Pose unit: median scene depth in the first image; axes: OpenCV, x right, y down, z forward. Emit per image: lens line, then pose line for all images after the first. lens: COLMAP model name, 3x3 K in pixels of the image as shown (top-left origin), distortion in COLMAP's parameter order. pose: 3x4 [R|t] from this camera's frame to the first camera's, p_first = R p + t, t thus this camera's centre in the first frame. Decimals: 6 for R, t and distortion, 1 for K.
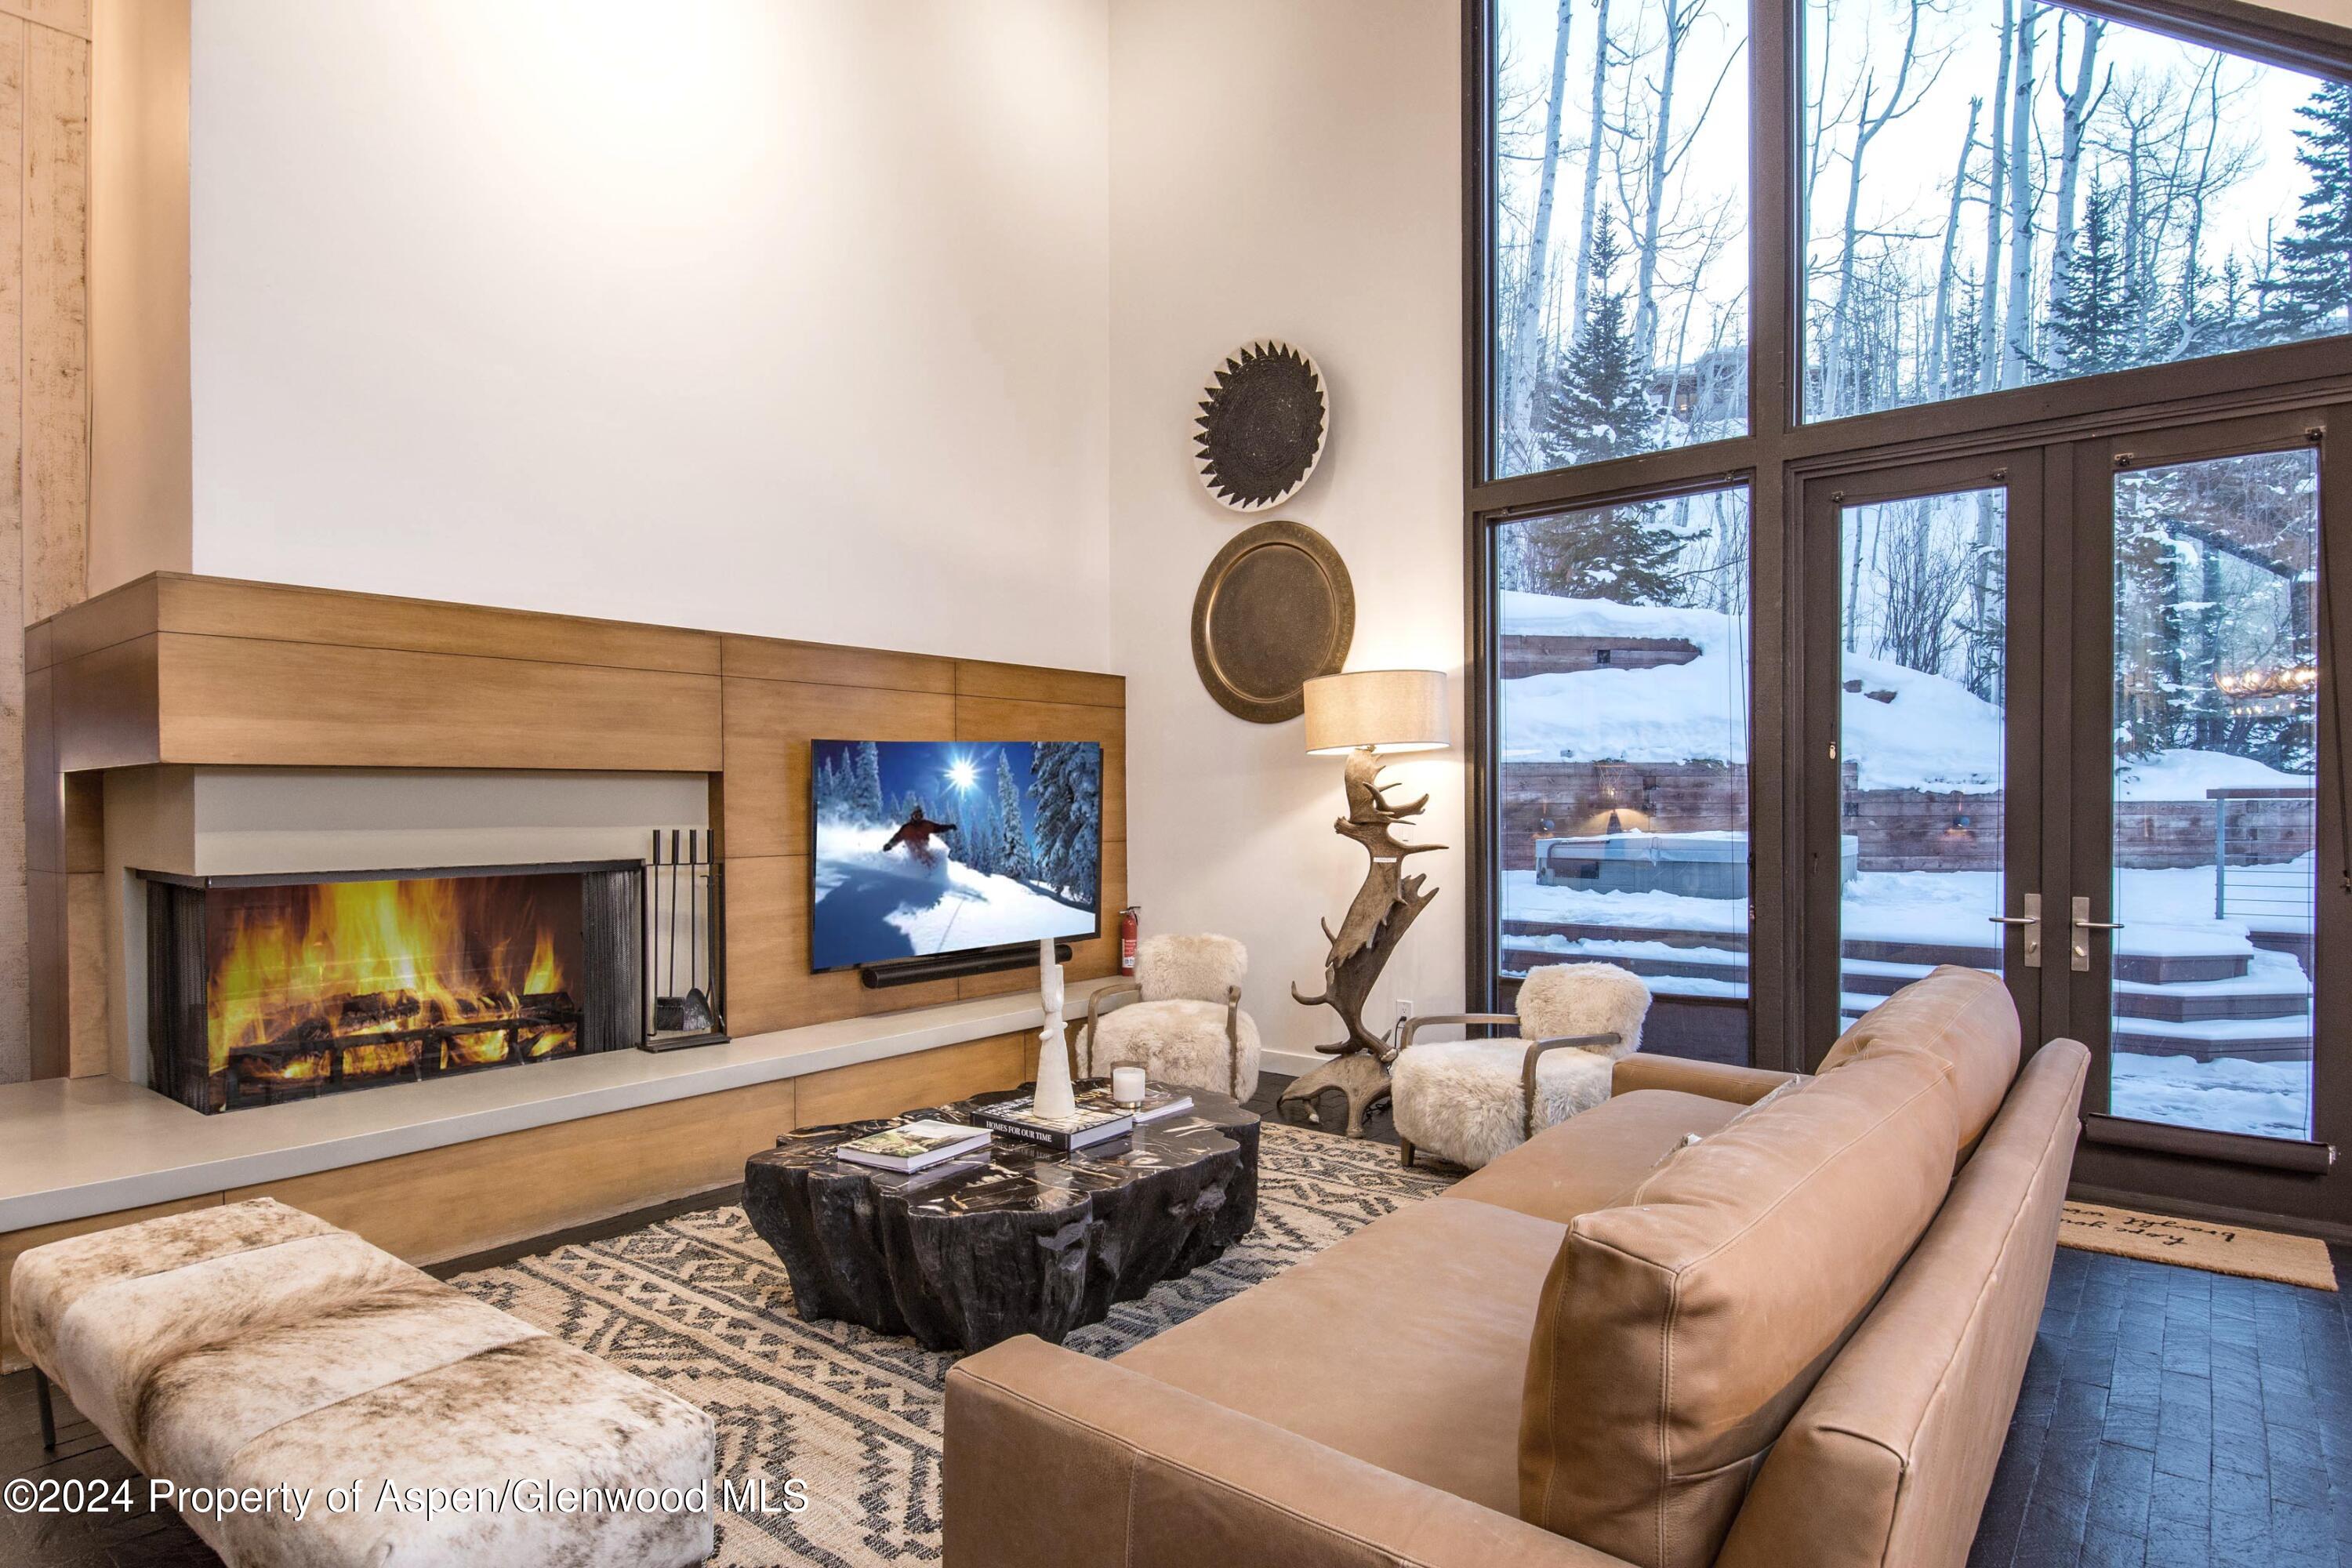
lens RADIAL K [[1278.8, 0, 1193.5], [0, 1278.8, 816.3], [0, 0, 1]] dist [0.005269, -0.016033]
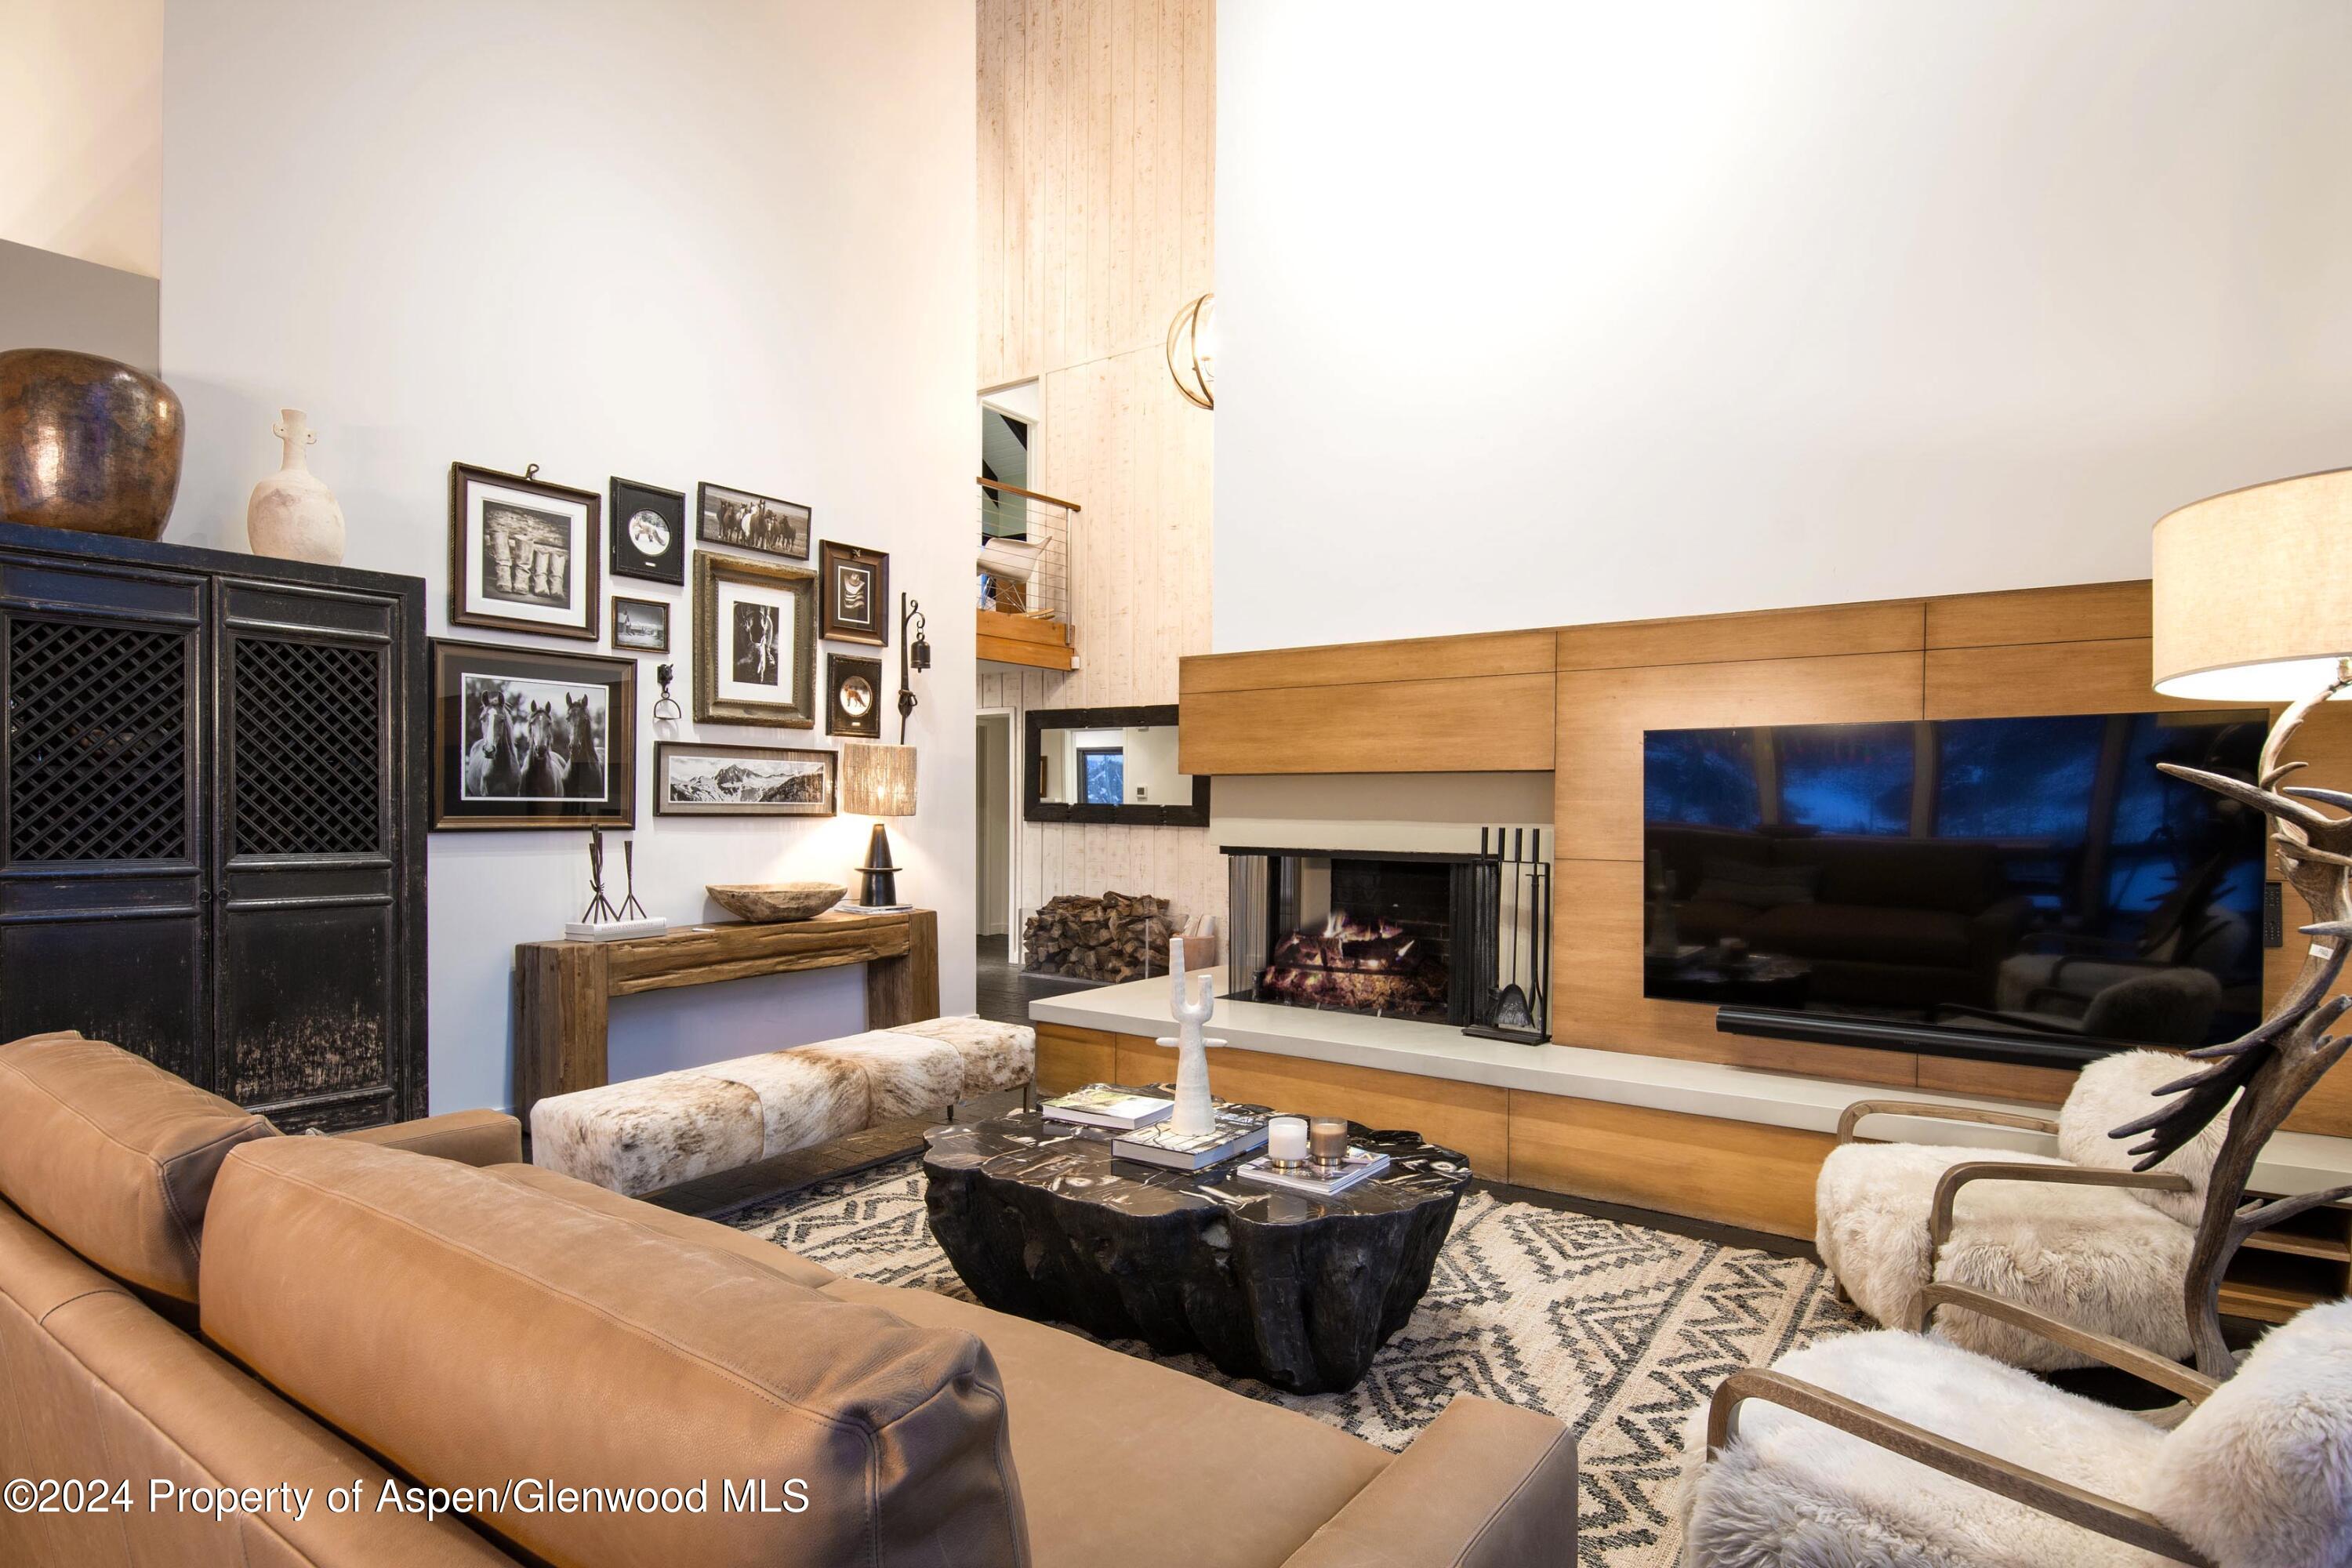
lens RADIAL K [[1278.8, 0, 1193.5], [0, 1278.8, 816.3], [0, 0, 1]] dist [0.005269, -0.016033]
pose [[0.043679, 0.018434, -0.998876, 0.550496], [-0.016699, 0.999704, 0.017719, -0.011414], [0.998906, 0.015907, 0.043974, 0.631009]]
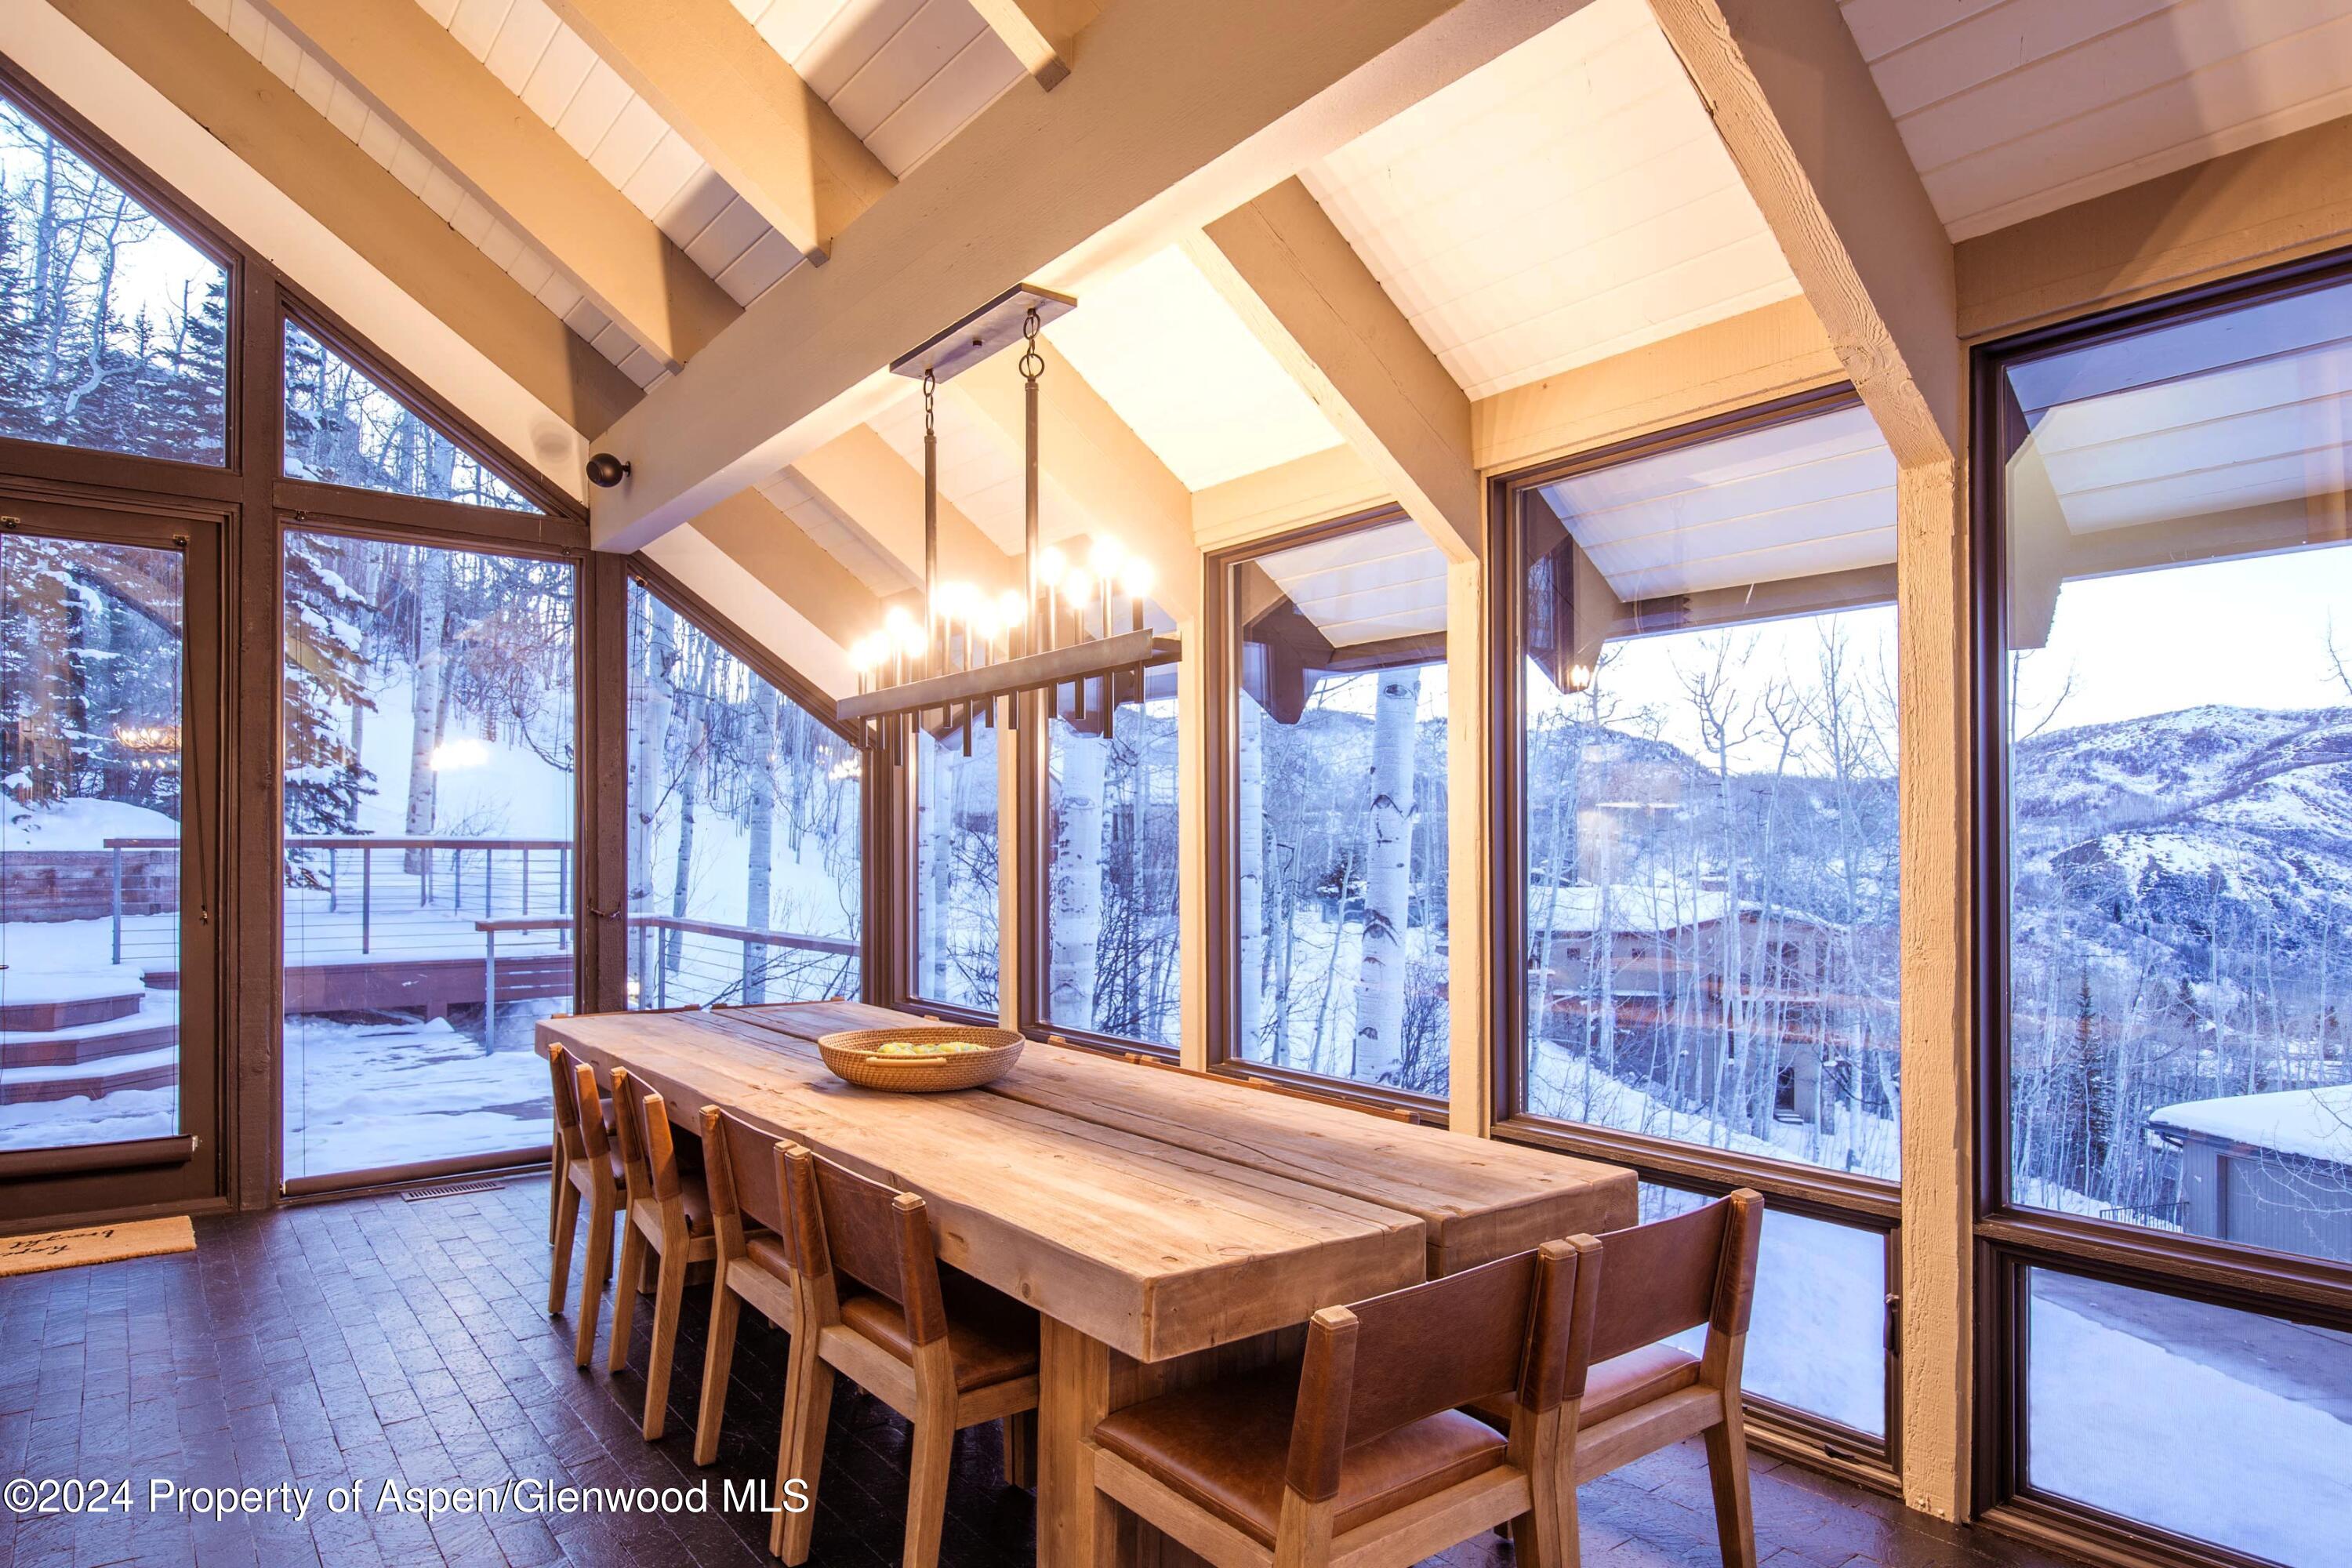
lens RADIAL K [[1352.2, 0, 1182.8], [0, 1352.2, 852.0], [0, 0, 1]] dist [0.019521, -0.024674]
pose [[0.234270, 0.005290, 0.972157, -0.095439], [0.007303, 0.999947, -0.007201, 0.005281], [-0.972144, 0.008787, 0.234219, -0.151985]]
